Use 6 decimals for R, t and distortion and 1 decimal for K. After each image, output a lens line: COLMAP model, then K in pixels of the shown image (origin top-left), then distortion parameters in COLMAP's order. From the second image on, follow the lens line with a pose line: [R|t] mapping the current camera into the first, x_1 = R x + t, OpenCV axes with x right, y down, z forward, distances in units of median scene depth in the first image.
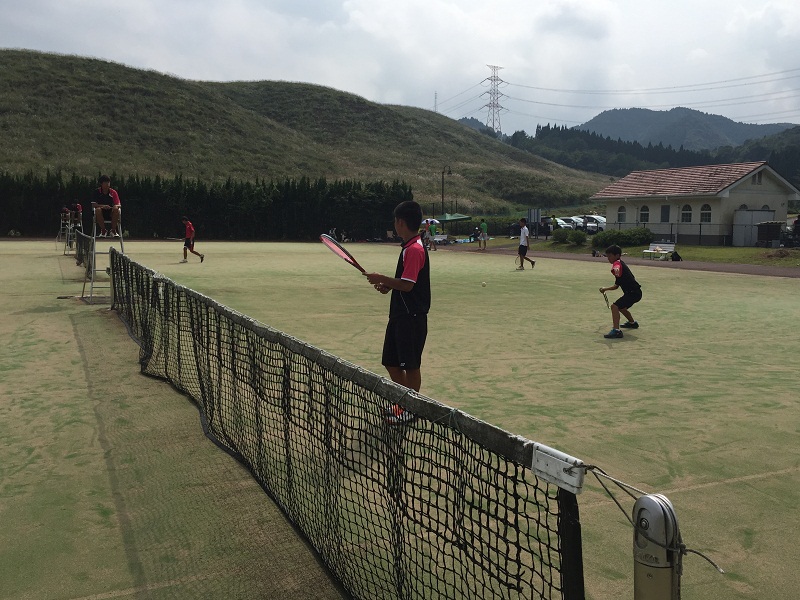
lens RADIAL K [[746.0, 0, 401.9], [0, 746.0, 304.3], [0, 0, 1]] dist [0.036359, 0.000000]
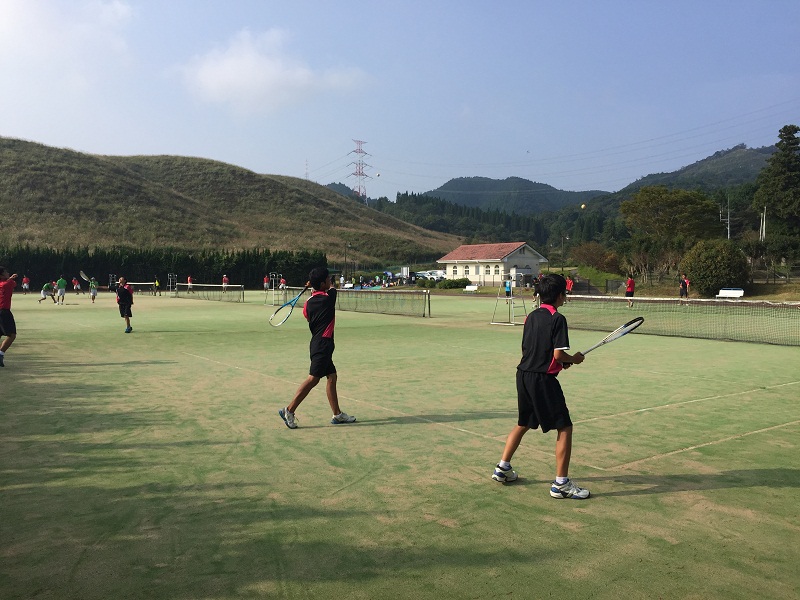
lens RADIAL K [[689.6, 0, 404.1], [0, 689.6, 296.9], [0, 0, 1]] dist [0.051400, -0.066570]
pose [[0.982820, -0.020613, 0.183413, -0.022161], [0.034666, 0.996674, -0.073748, 0.010515], [-0.181283, 0.078839, 0.980266, -0.103903]]
